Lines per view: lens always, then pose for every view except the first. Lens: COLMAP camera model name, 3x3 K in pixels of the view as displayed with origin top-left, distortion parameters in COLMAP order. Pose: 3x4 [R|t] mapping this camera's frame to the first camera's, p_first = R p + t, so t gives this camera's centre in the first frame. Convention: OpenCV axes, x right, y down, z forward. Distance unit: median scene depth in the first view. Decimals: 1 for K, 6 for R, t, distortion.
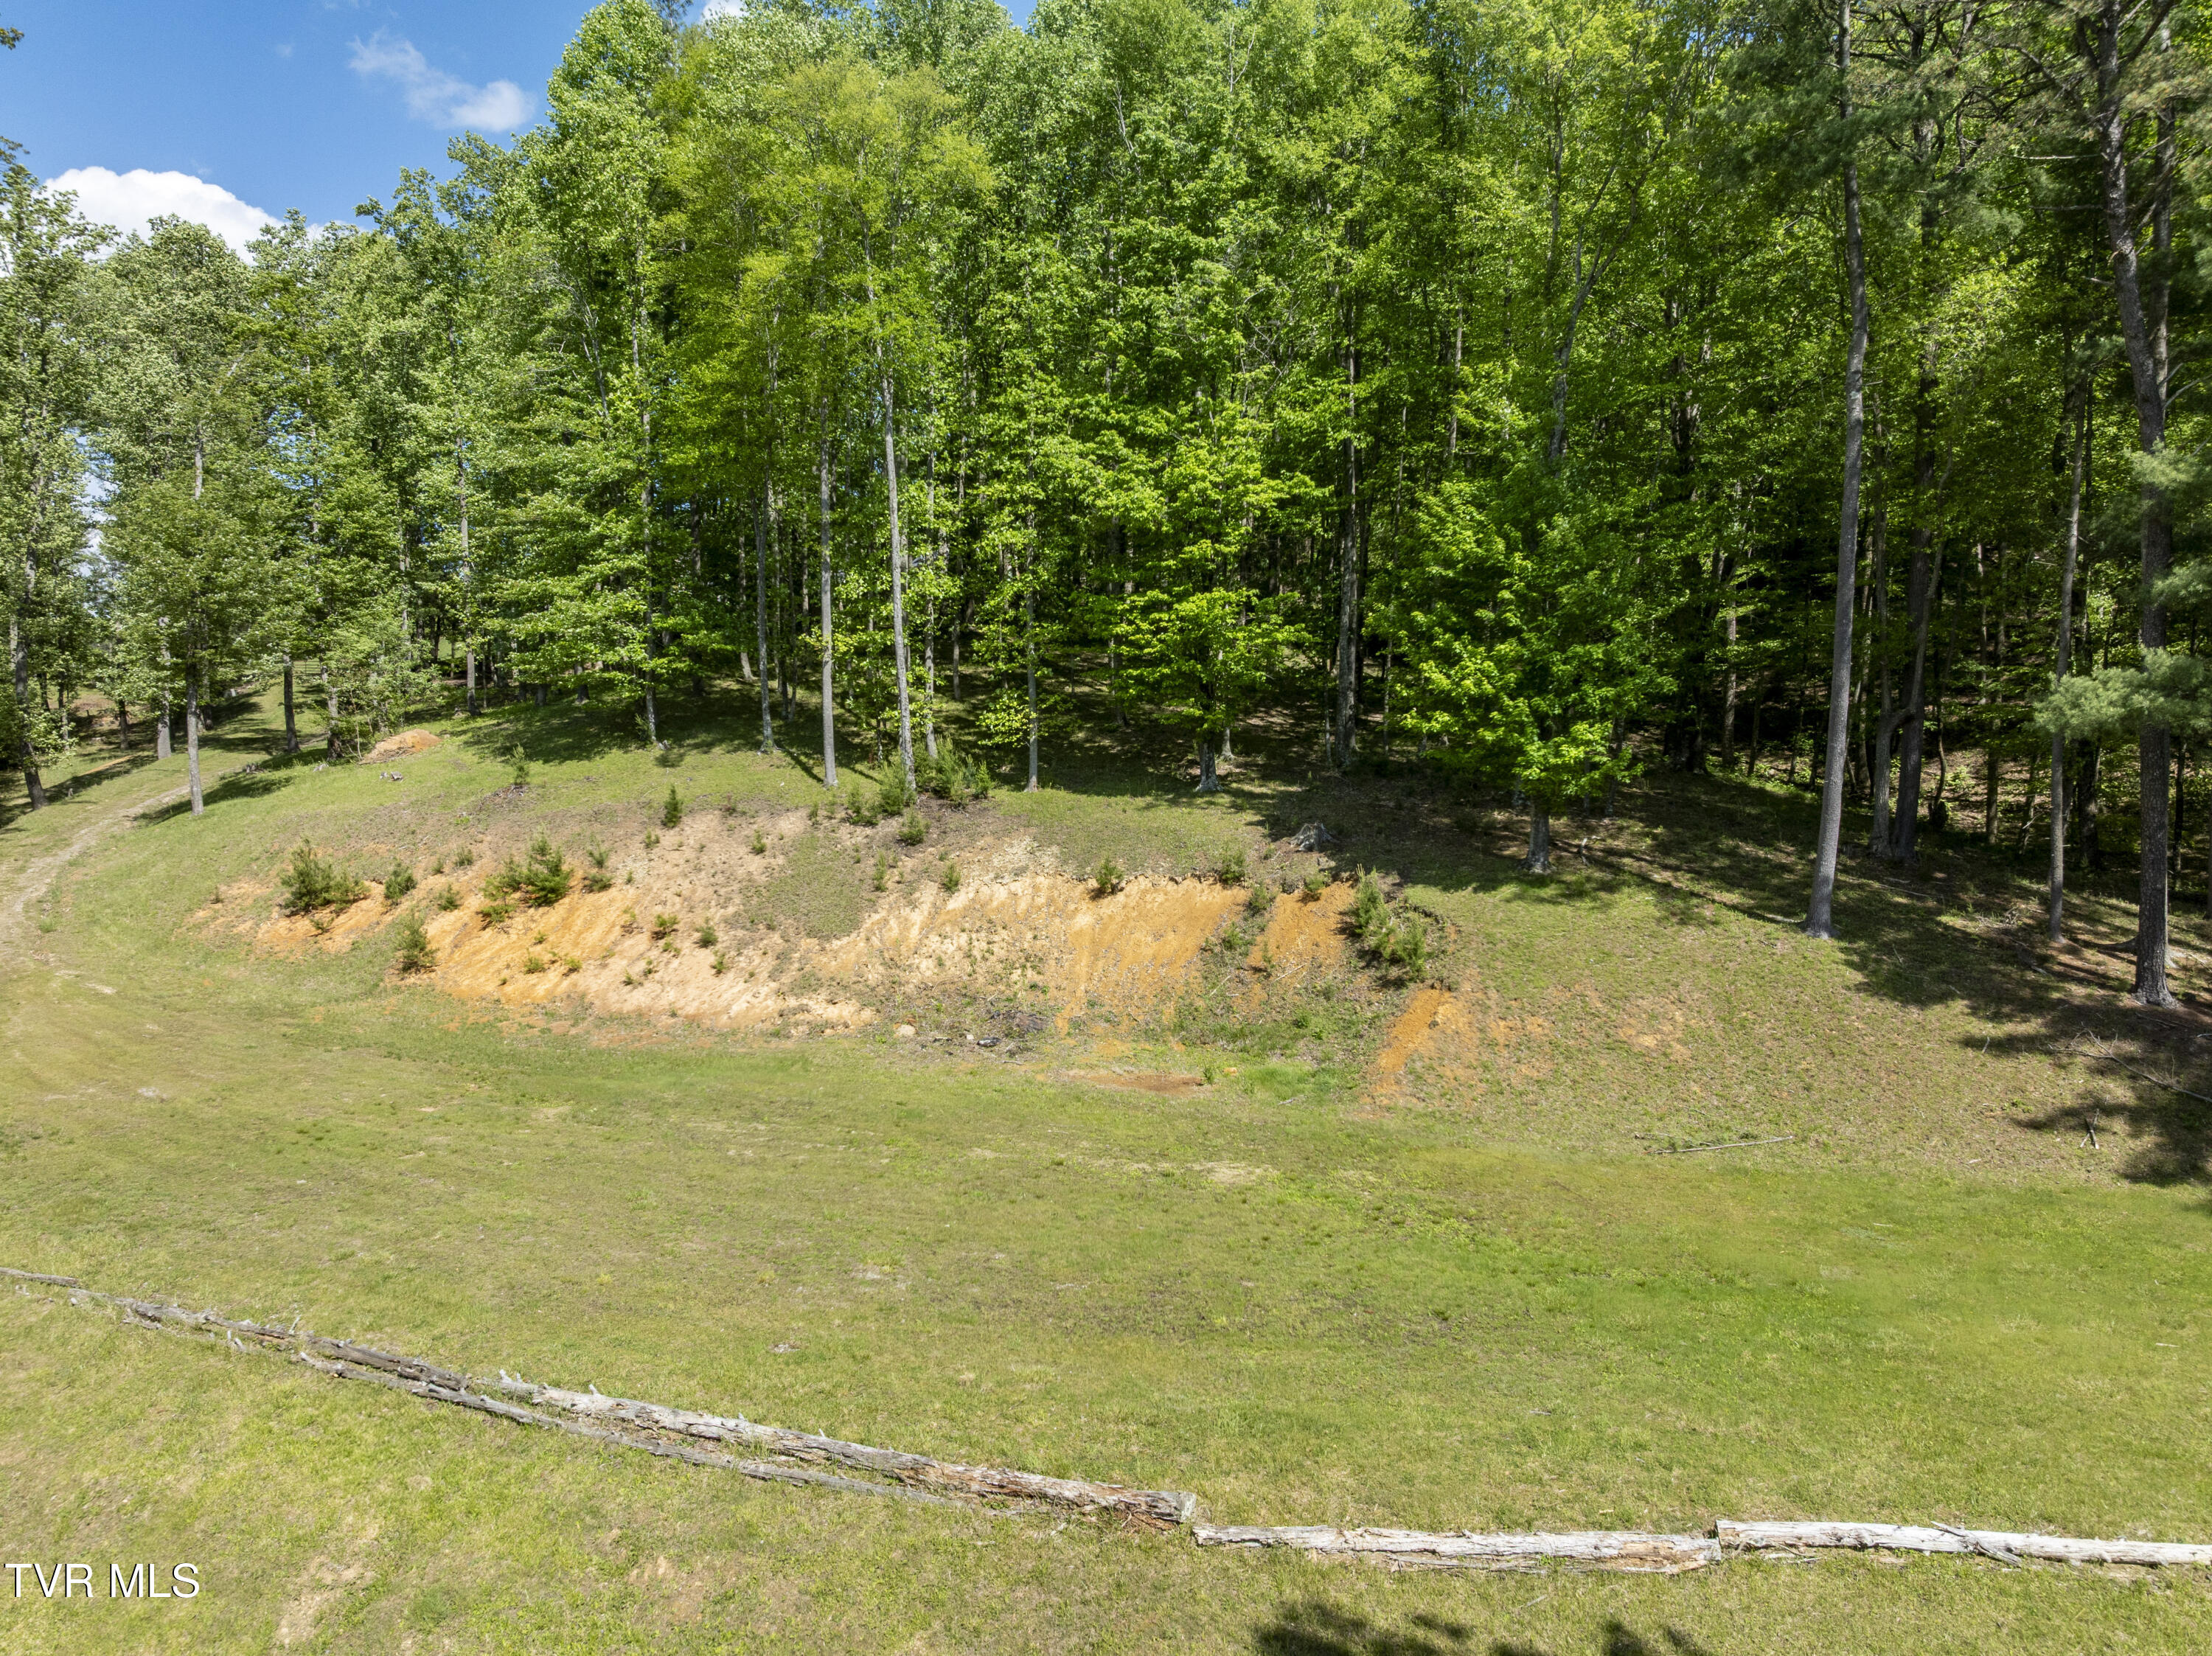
lens RADIAL K [[1542.3, 0, 1133.5], [0, 1542.3, 795.9], [0, 0, 1]] dist [-0.023093, 0.000069]
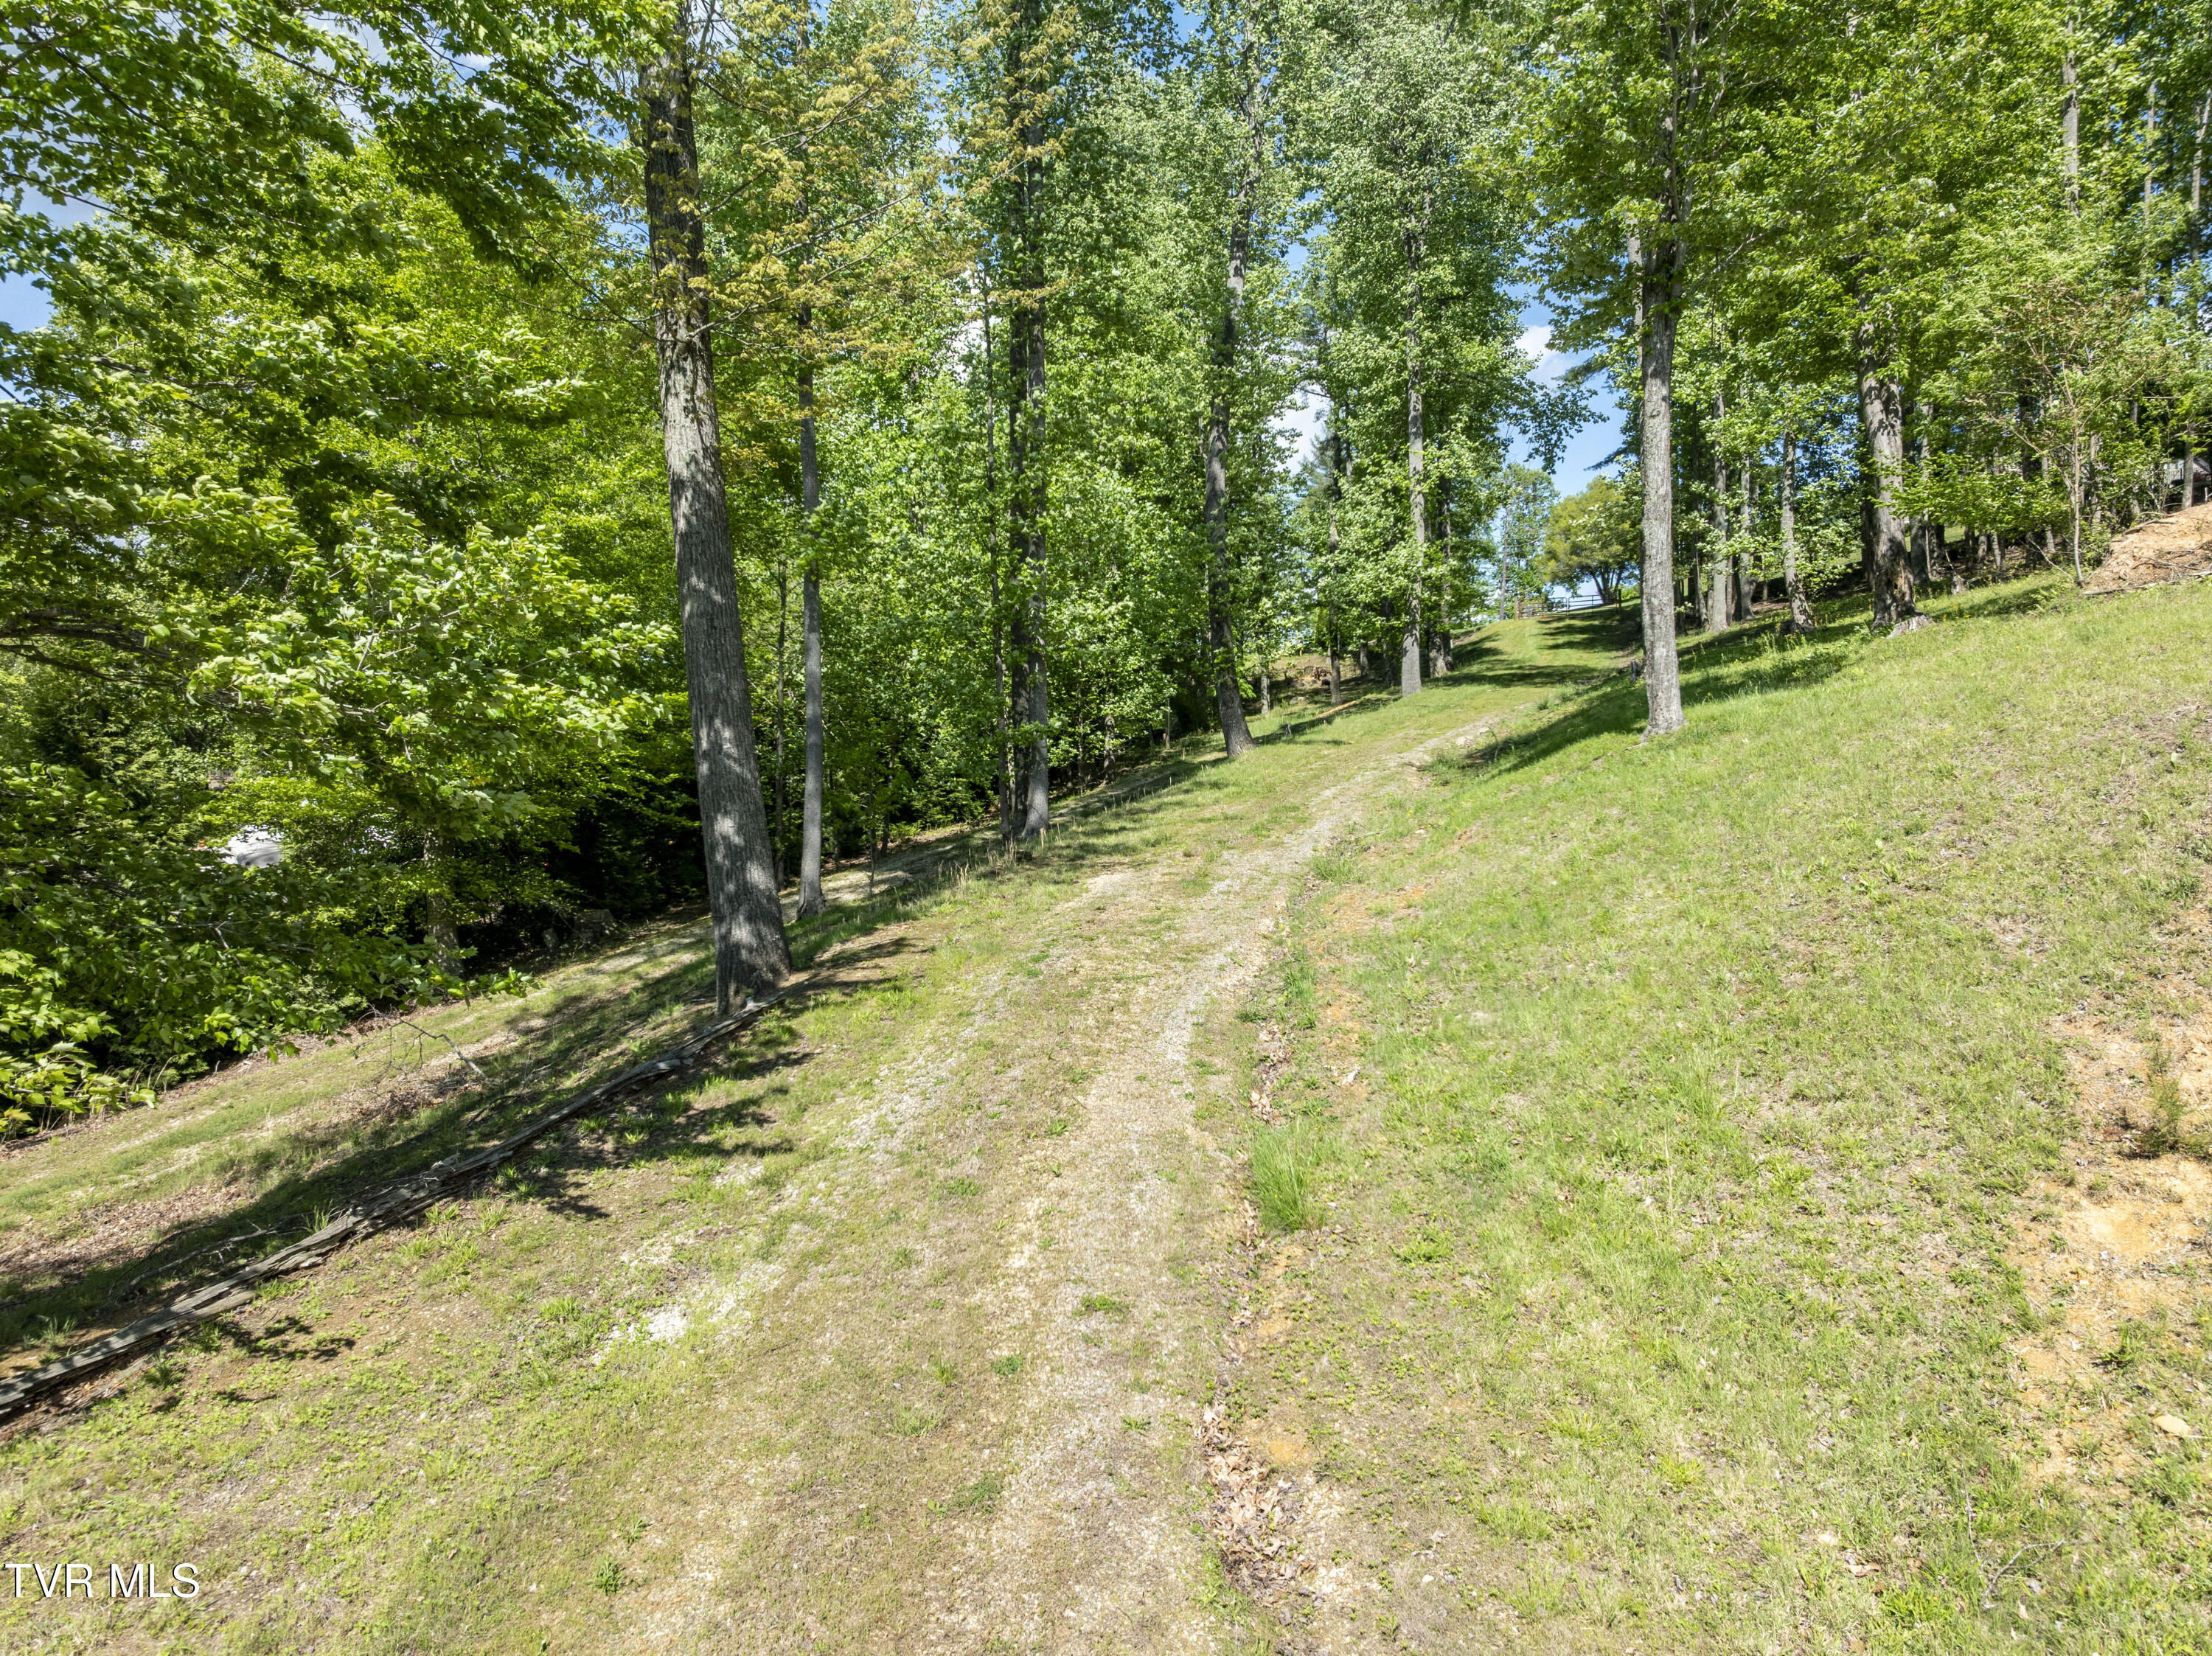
lens RADIAL K [[1563.7, 0, 1106.0], [0, 1563.7, 828.0], [0, 0, 1]] dist [-0.036911, 0.003354]
pose [[0.763946, 0.023817, -0.644841, -0.324664], [-0.019022, 0.999716, 0.014389, 0.019729], [0.645000, 0.001273, 0.764181, 0.448937]]
